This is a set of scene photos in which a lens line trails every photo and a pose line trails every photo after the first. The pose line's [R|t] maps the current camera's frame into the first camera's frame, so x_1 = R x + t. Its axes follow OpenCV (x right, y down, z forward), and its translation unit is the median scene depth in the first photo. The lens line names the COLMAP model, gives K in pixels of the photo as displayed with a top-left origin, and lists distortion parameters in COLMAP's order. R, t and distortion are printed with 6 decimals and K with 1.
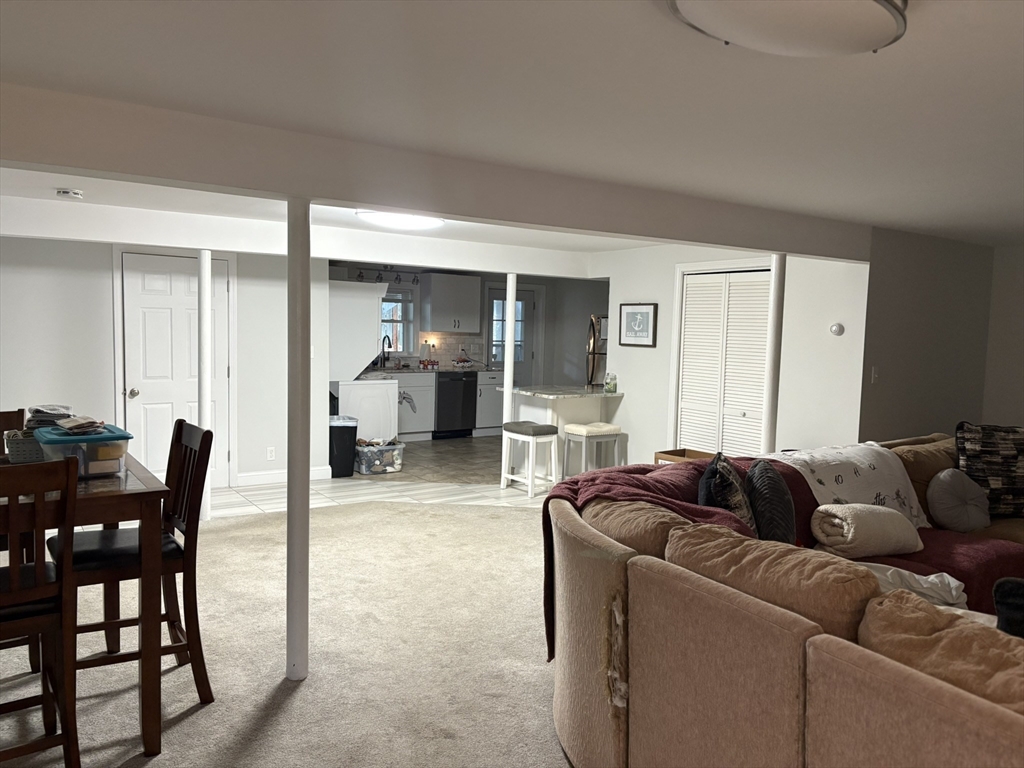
lens RADIAL K [[768.2, 0, 511.7], [0, 768.2, 383.1], [0, 0, 1]] dist [0.076484, 0.000981]
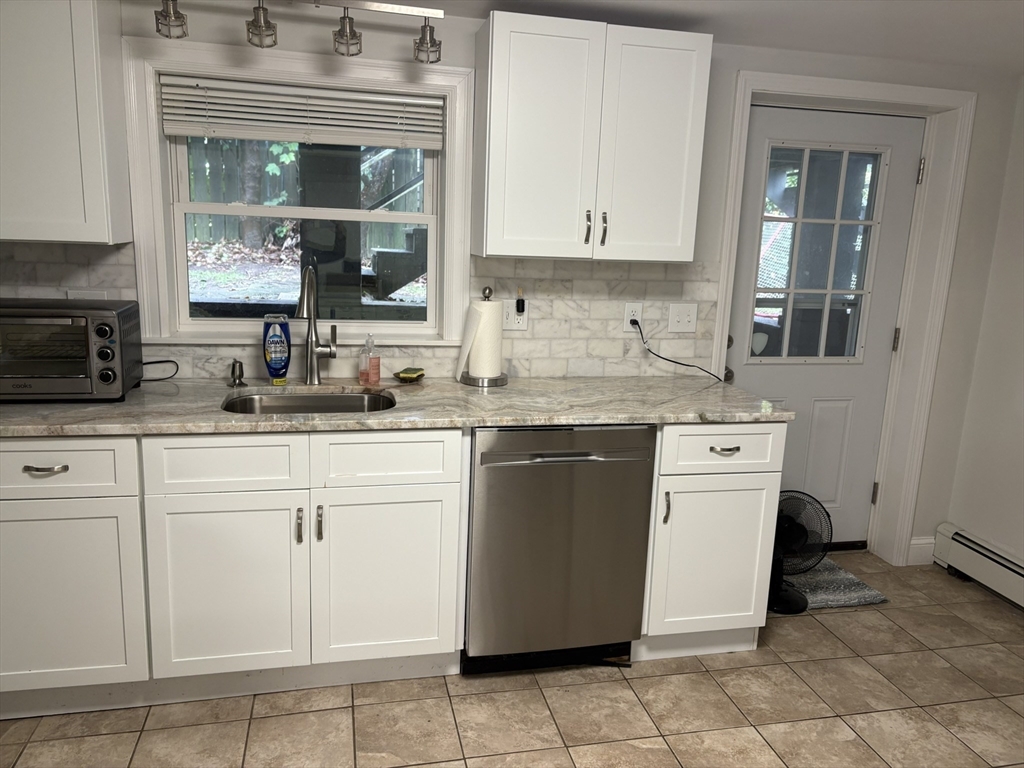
lens RADIAL K [[768.2, 0, 513.6], [0, 768.2, 383.0], [0, 0, 1]] dist [0.076484, 0.000981]
pose [[0.930793, 0.075734, -0.357615, -0.000579], [-0.036939, 0.992782, 0.114101, -0.054631], [0.363675, -0.092995, 0.926873, 0.751514]]
